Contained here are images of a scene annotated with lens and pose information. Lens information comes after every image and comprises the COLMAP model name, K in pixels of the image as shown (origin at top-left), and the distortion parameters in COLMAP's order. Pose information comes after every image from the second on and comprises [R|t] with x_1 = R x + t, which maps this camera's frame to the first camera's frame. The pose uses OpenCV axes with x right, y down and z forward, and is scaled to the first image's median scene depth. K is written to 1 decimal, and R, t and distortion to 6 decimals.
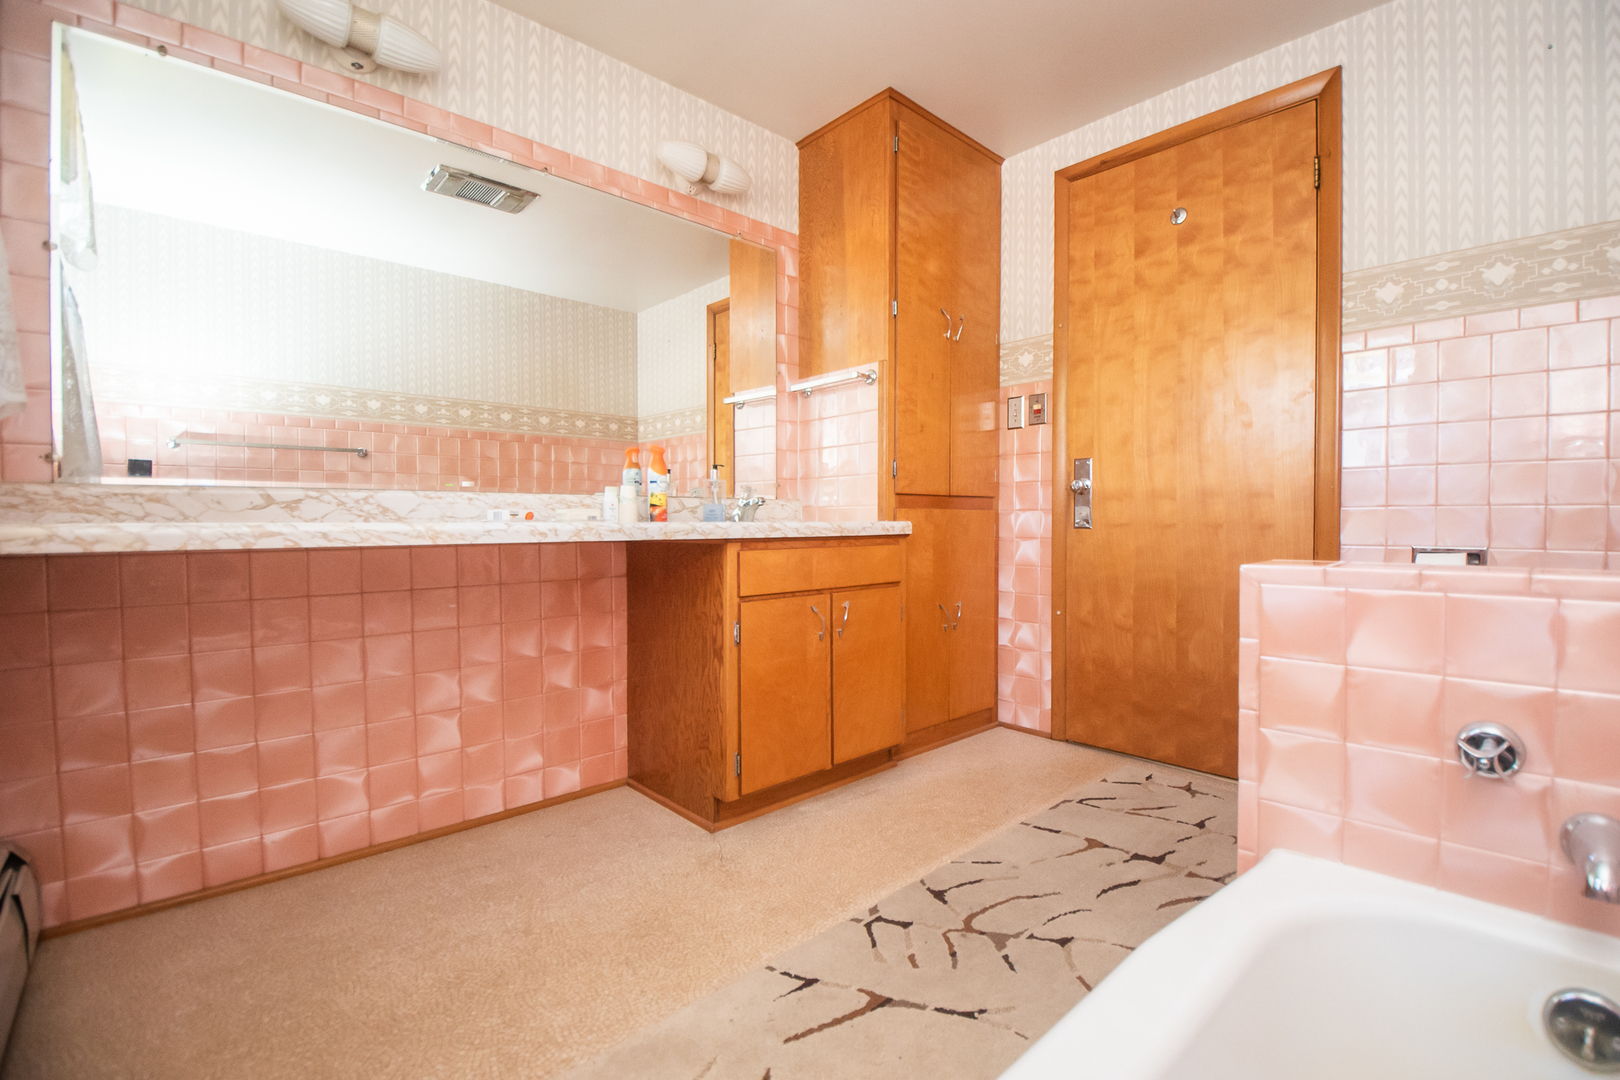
lens RADIAL K [[702.0, 0, 827.3], [0, 702.0, 540.3], [0, 0, 1]] dist [-0.011496, -0.001133]
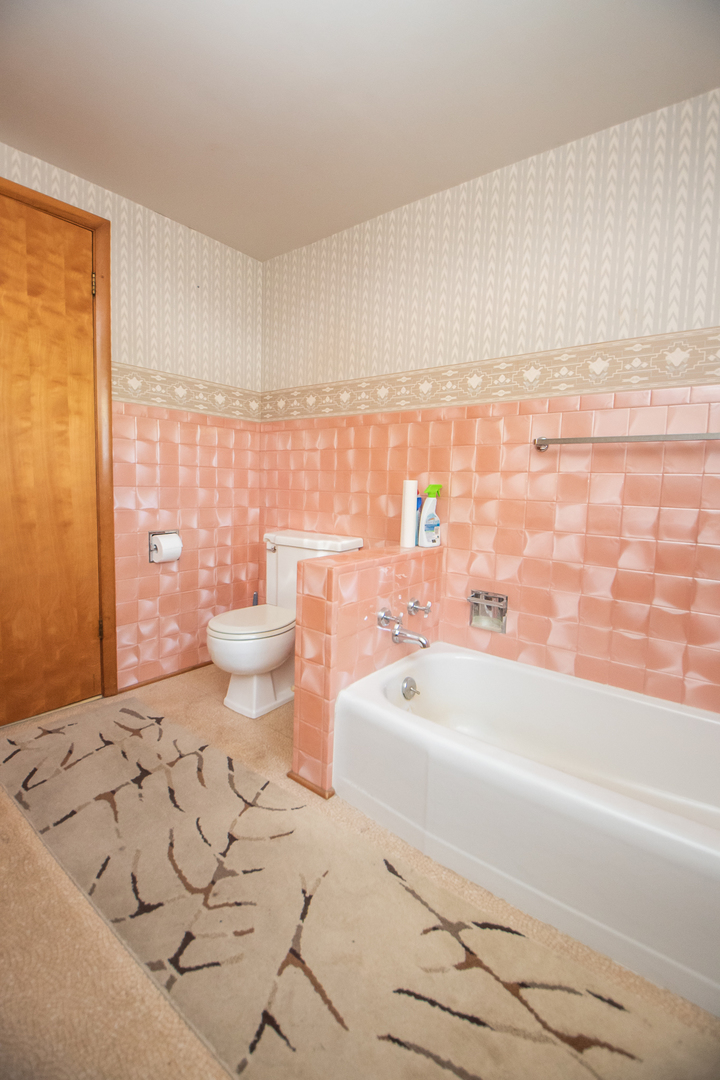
lens RADIAL K [[468.0, 0, 371.6], [0, 468.0, 533.8], [0, 0, 1]] dist [-0.011496, -0.001133]
pose [[-0.107617, -0.113563, 0.987685, -0.463607], [0.003827, 0.993400, 0.114637, -0.137778], [-0.994185, 0.016117, -0.106472, 0.631592]]
